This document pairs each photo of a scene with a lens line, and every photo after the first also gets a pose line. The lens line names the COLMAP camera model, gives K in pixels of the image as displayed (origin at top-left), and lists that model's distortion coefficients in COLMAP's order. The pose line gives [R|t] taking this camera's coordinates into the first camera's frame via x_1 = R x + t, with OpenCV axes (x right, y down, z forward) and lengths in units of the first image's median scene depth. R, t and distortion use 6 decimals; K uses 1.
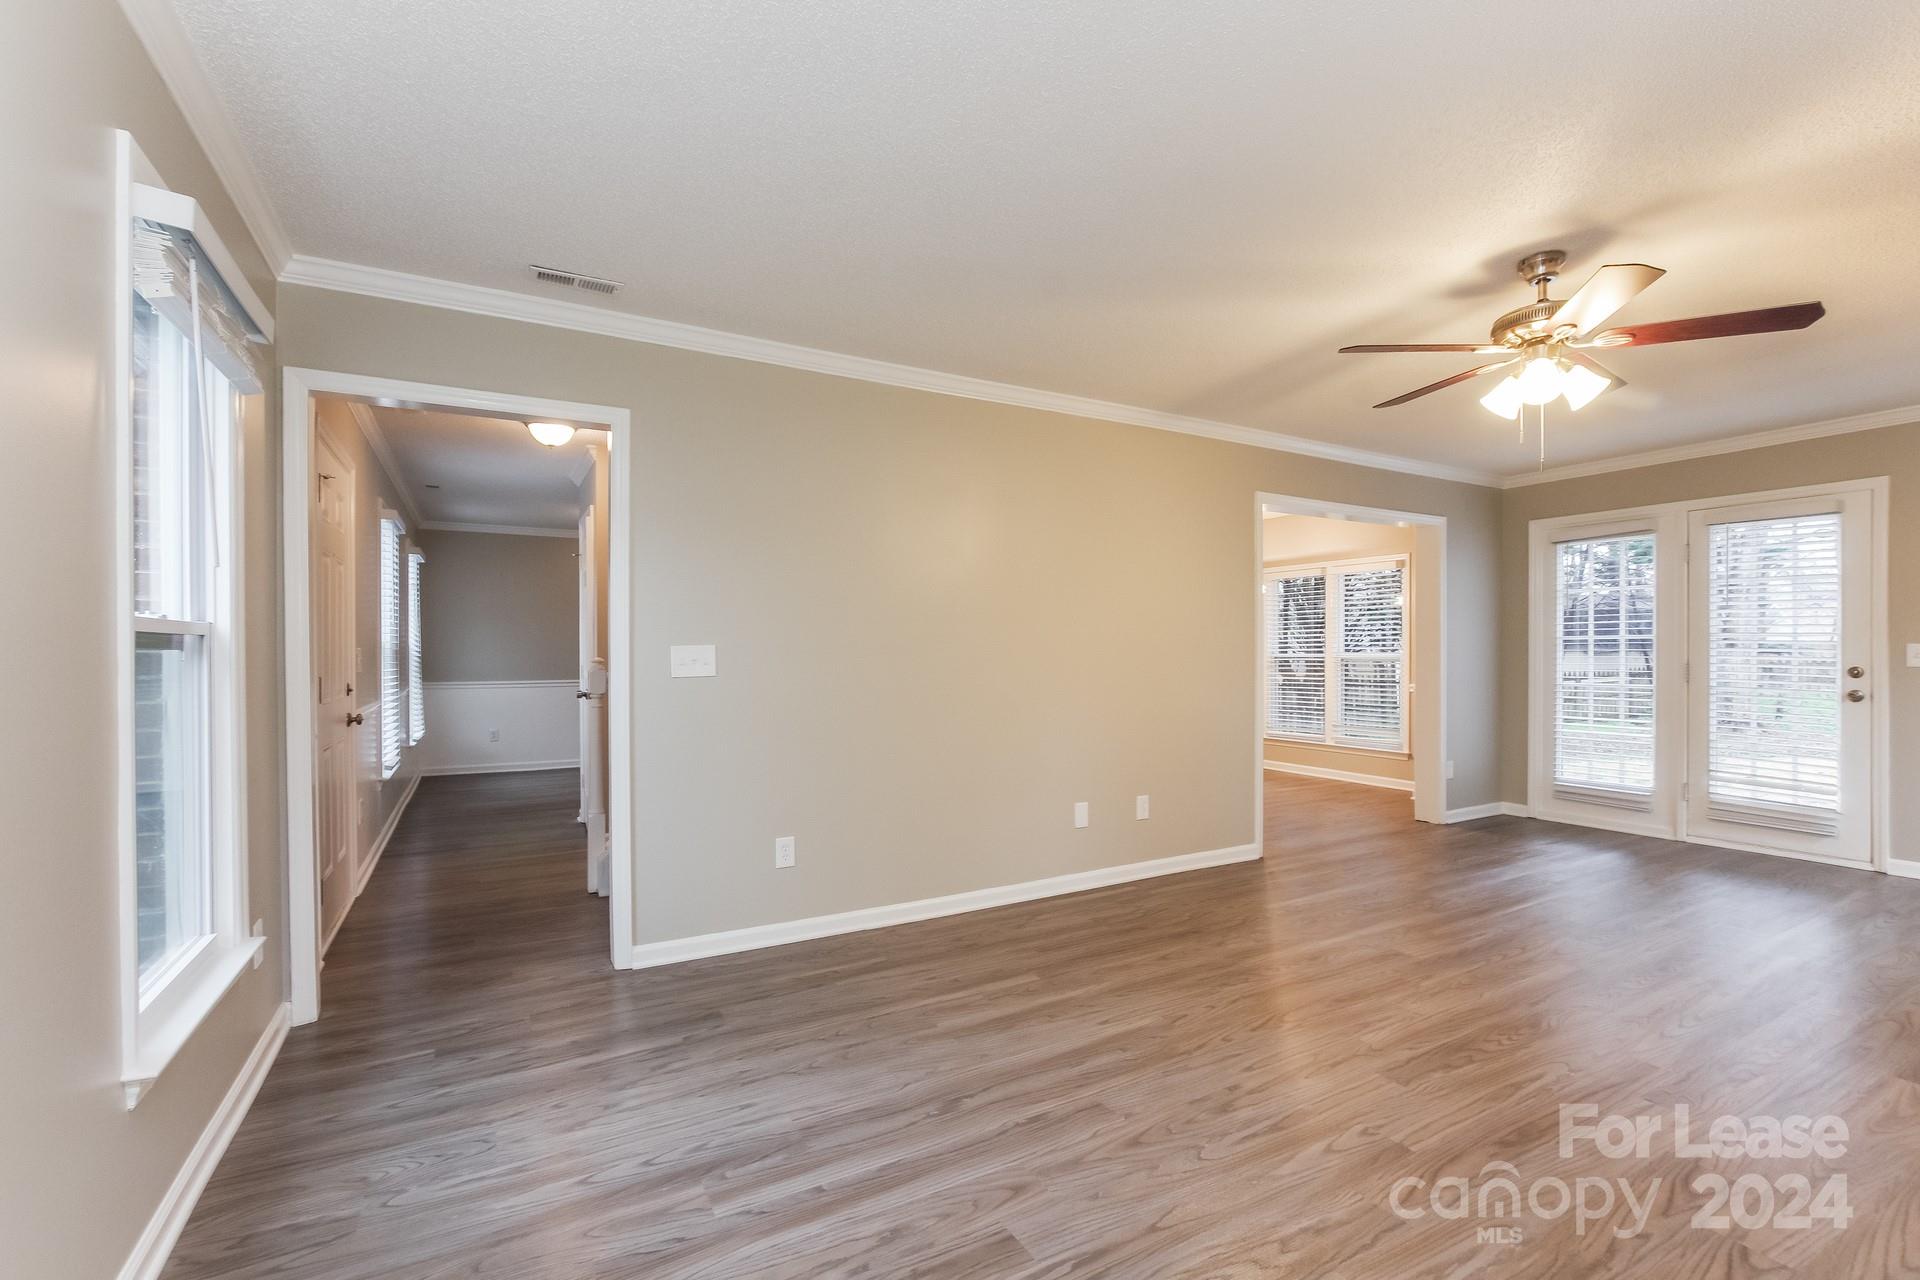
lens RADIAL K [[843.9, 0, 967.6], [0, 843.9, 655.0], [0, 0, 1]] dist [-0.019024, 0.005079]
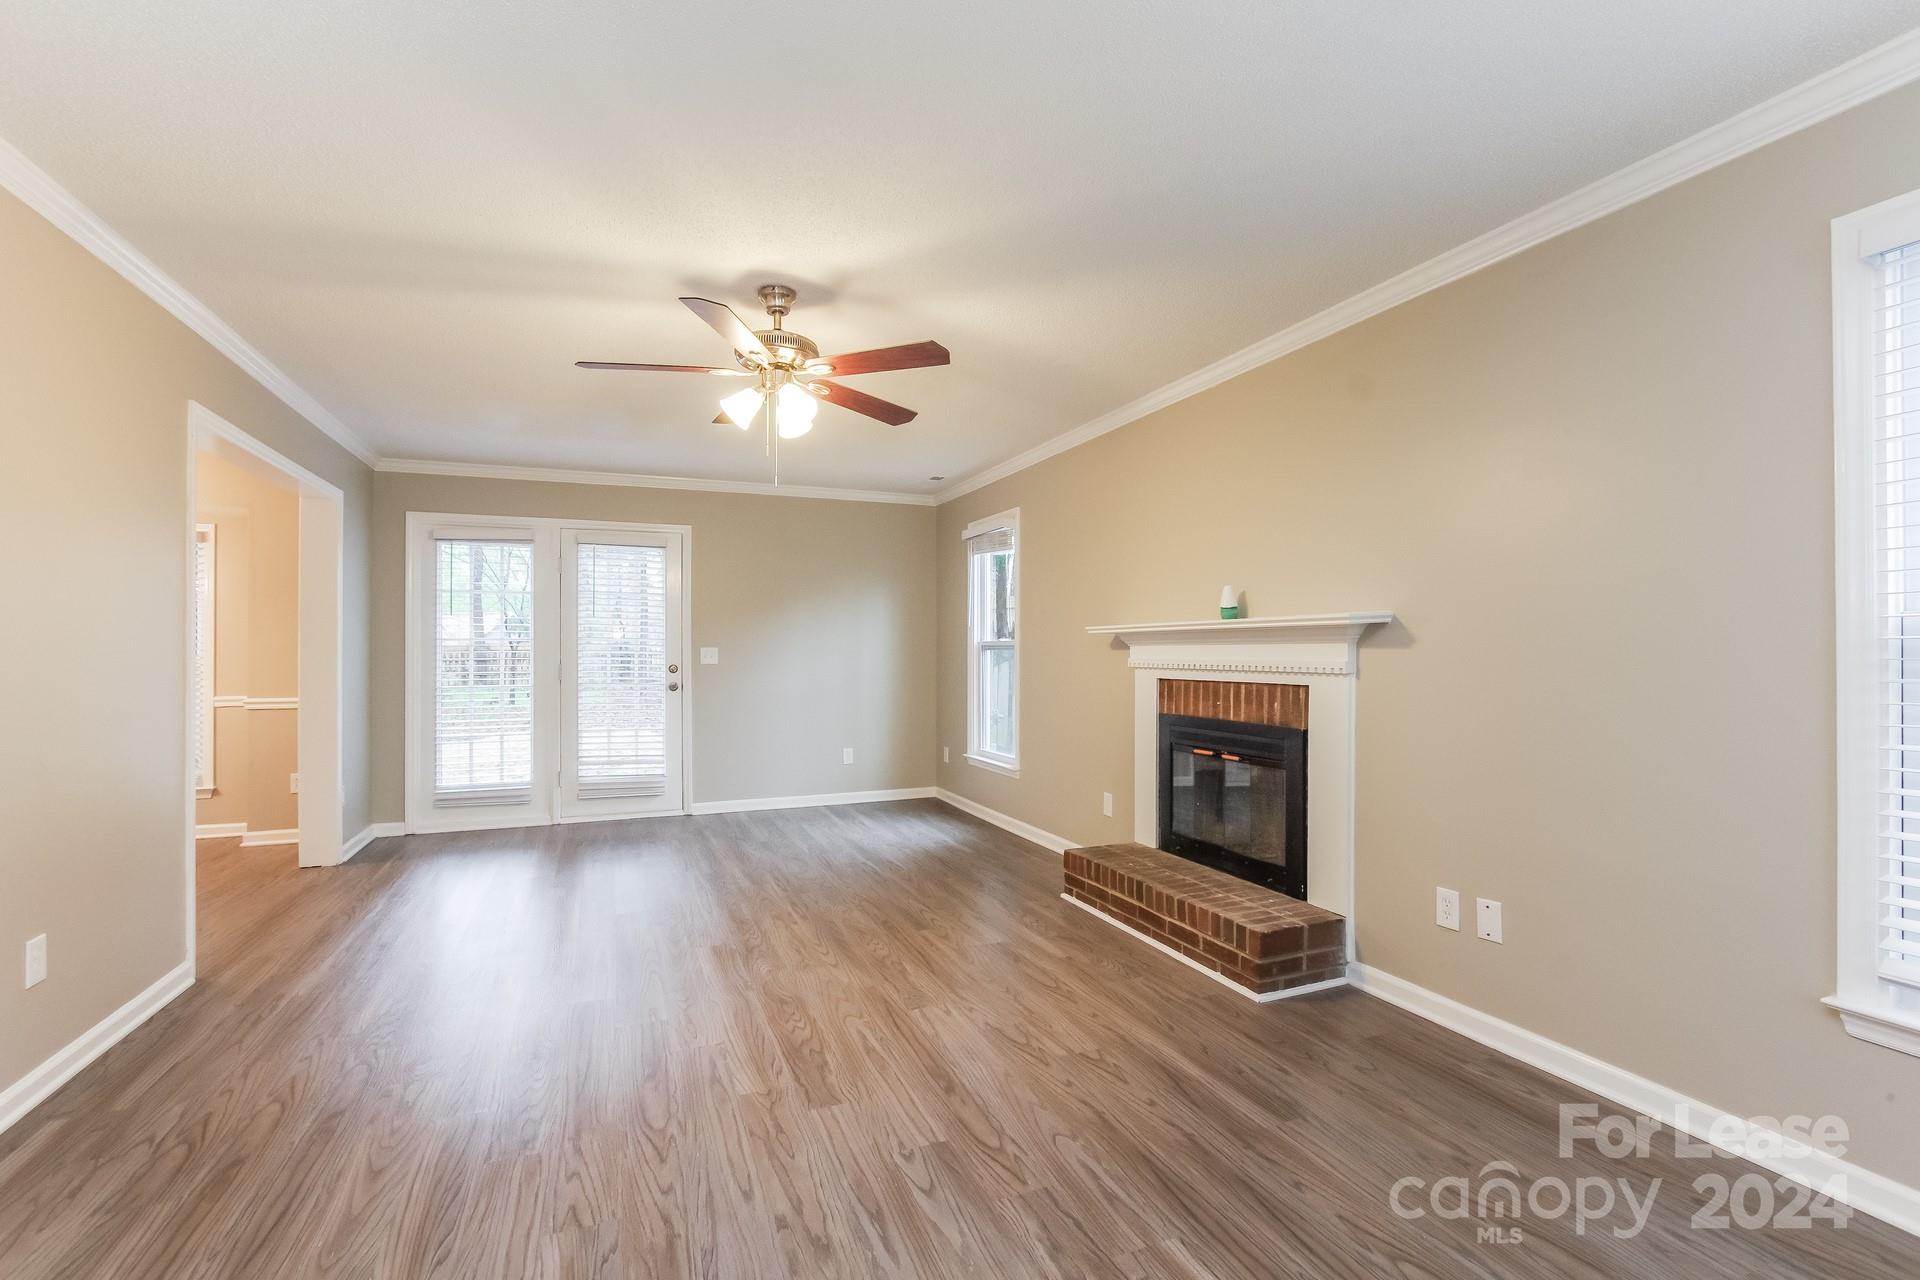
lens RADIAL K [[843.9, 0, 959.5], [0, 843.9, 640.4], [0, 0, 1]] dist [-0.019024, 0.005079]
pose [[0.124723, 0.014499, 0.992086, -0.215533], [0.006021, 0.999864, -0.015370, -0.000953], [-0.992173, 0.007891, 0.124619, 0.373267]]
